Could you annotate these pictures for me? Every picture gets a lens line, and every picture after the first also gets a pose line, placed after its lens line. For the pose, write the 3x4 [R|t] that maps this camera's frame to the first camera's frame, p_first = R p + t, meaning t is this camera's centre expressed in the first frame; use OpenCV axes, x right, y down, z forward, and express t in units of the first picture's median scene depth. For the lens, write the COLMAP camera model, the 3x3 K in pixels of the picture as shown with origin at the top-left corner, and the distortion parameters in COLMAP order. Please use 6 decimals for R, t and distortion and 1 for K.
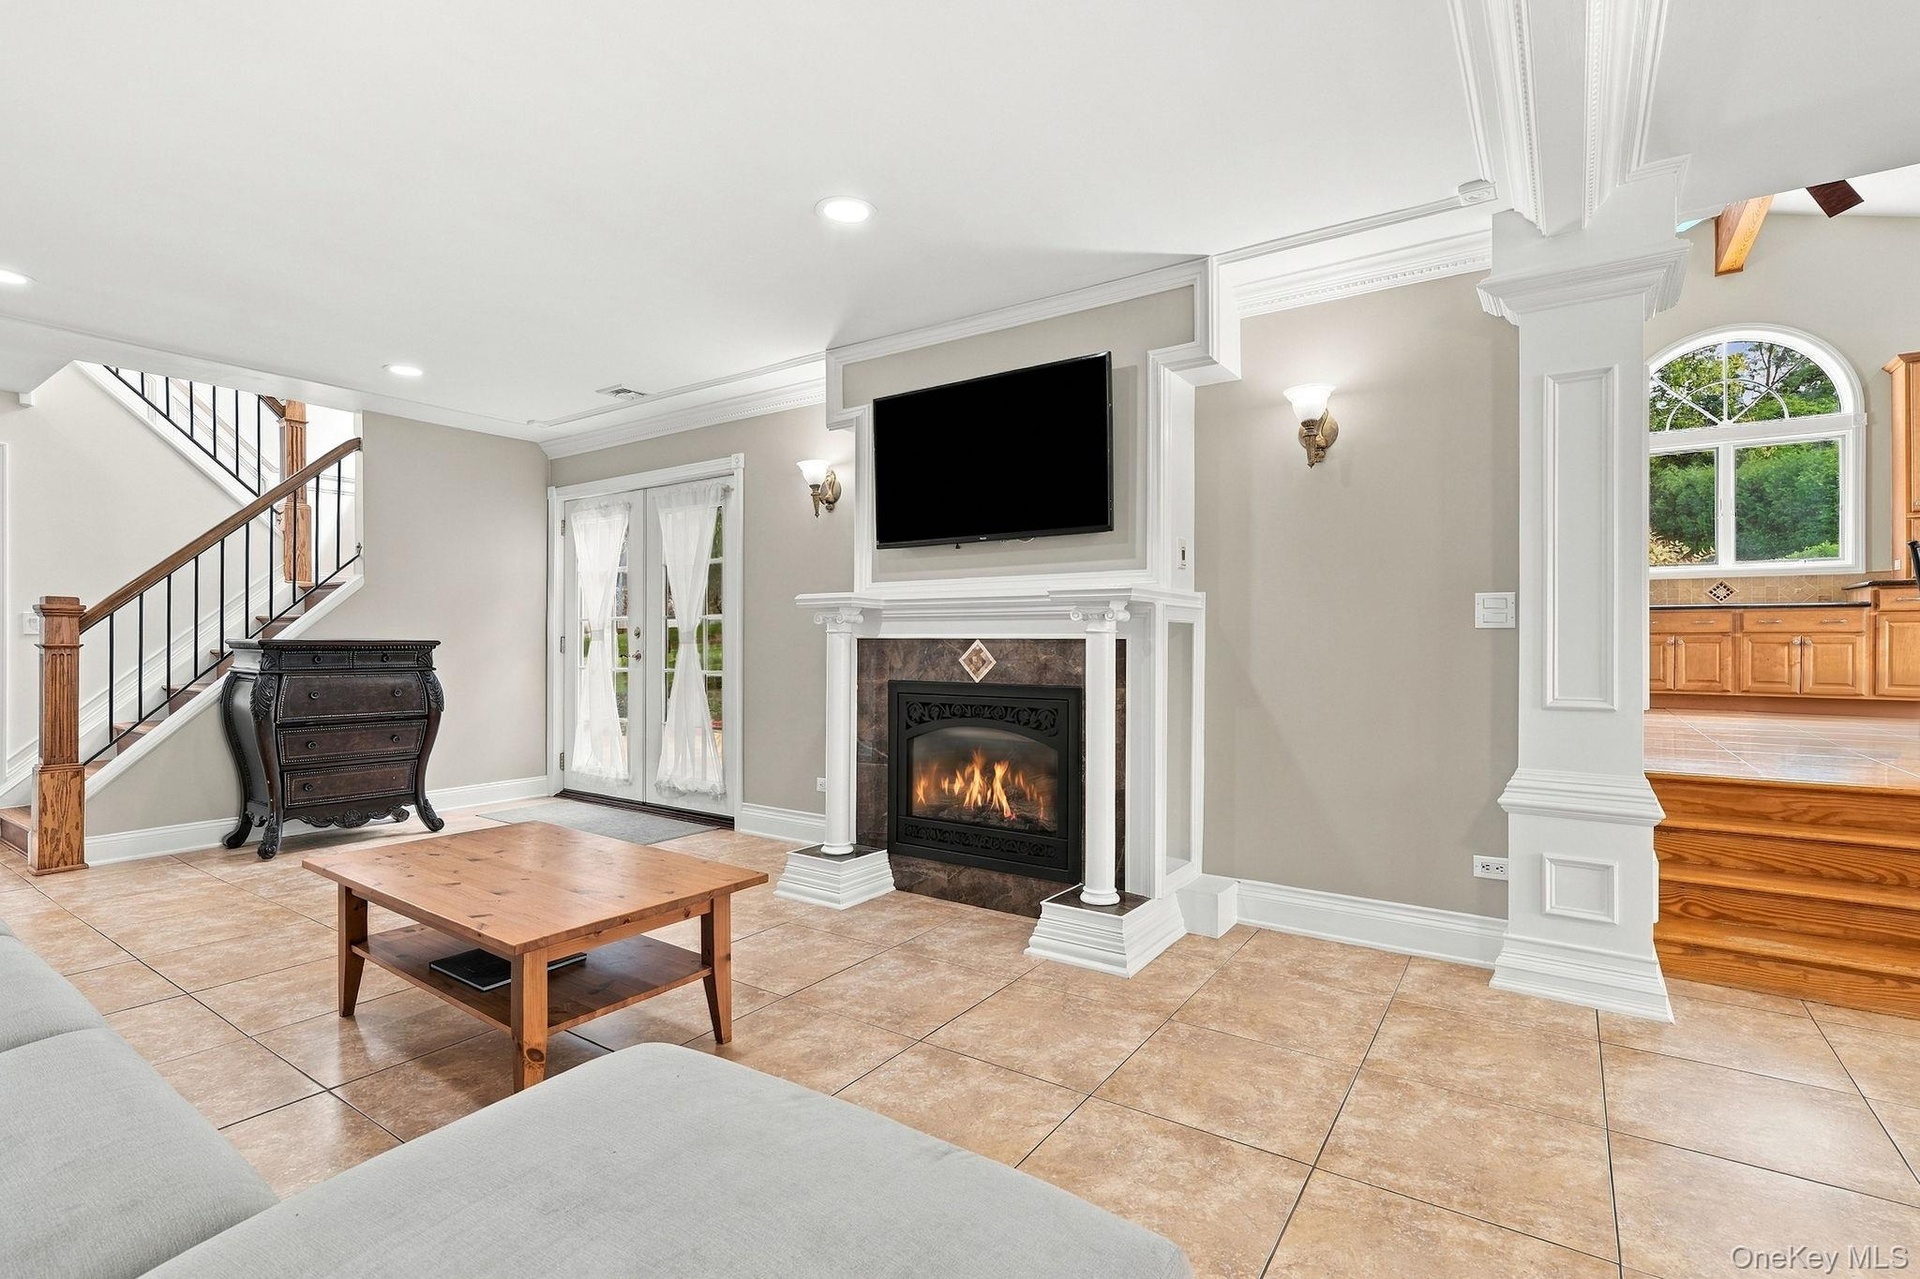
lens RADIAL K [[884.0, 0, 955.3], [0, 884.0, 644.2], [0, 0, 1]] dist [0.002097, 0.000711]
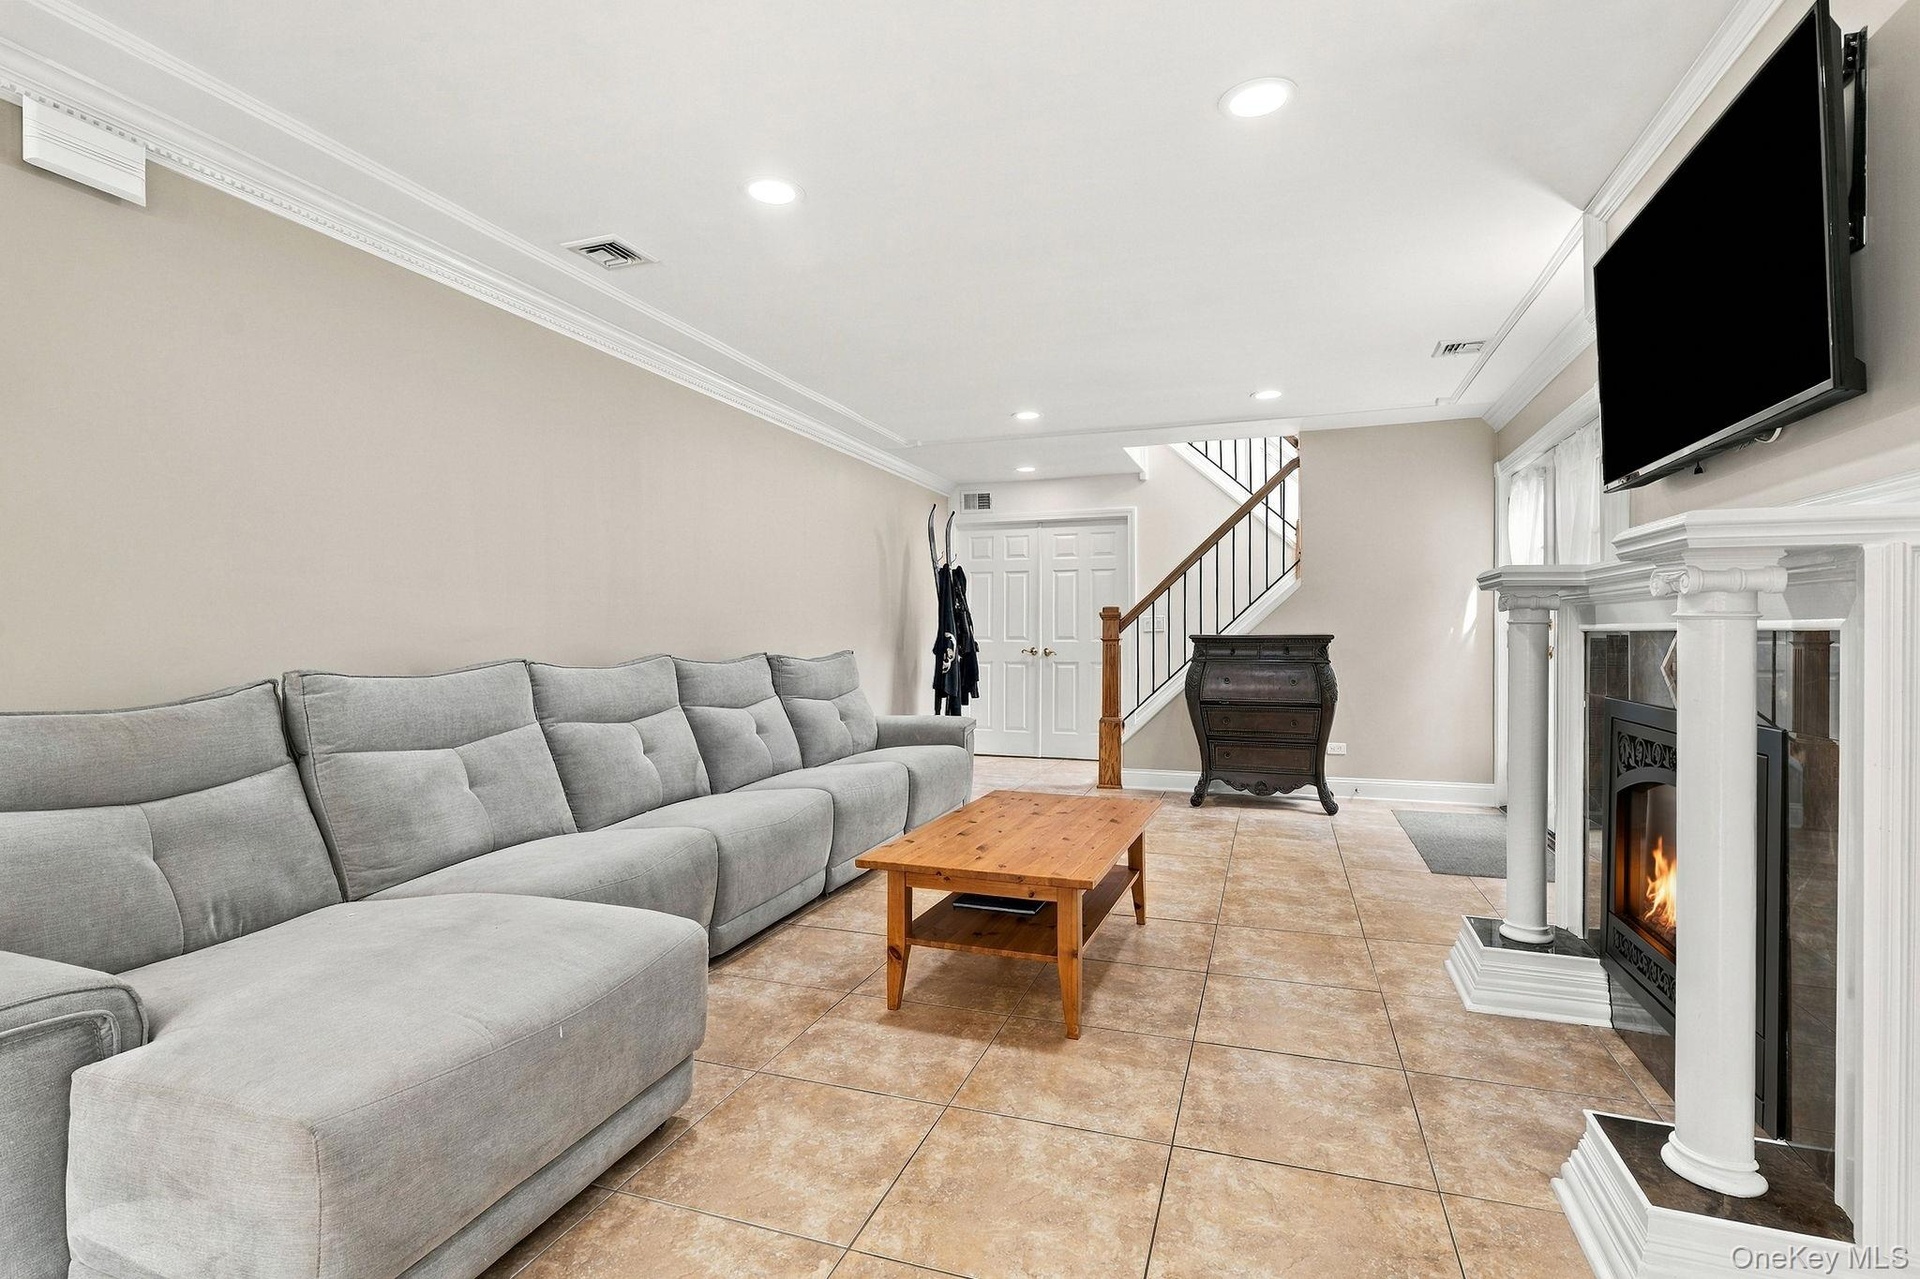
lens RADIAL K [[884.0, 0, 965.3], [0, 884.0, 640.6], [0, 0, 1]] dist [0.002097, 0.000711]
pose [[0.269223, 0.002227, -0.963075, 0.374891], [-0.000421, 0.999998, 0.002194, 0.000187], [0.963078, -0.000185, 0.269223, 0.347353]]
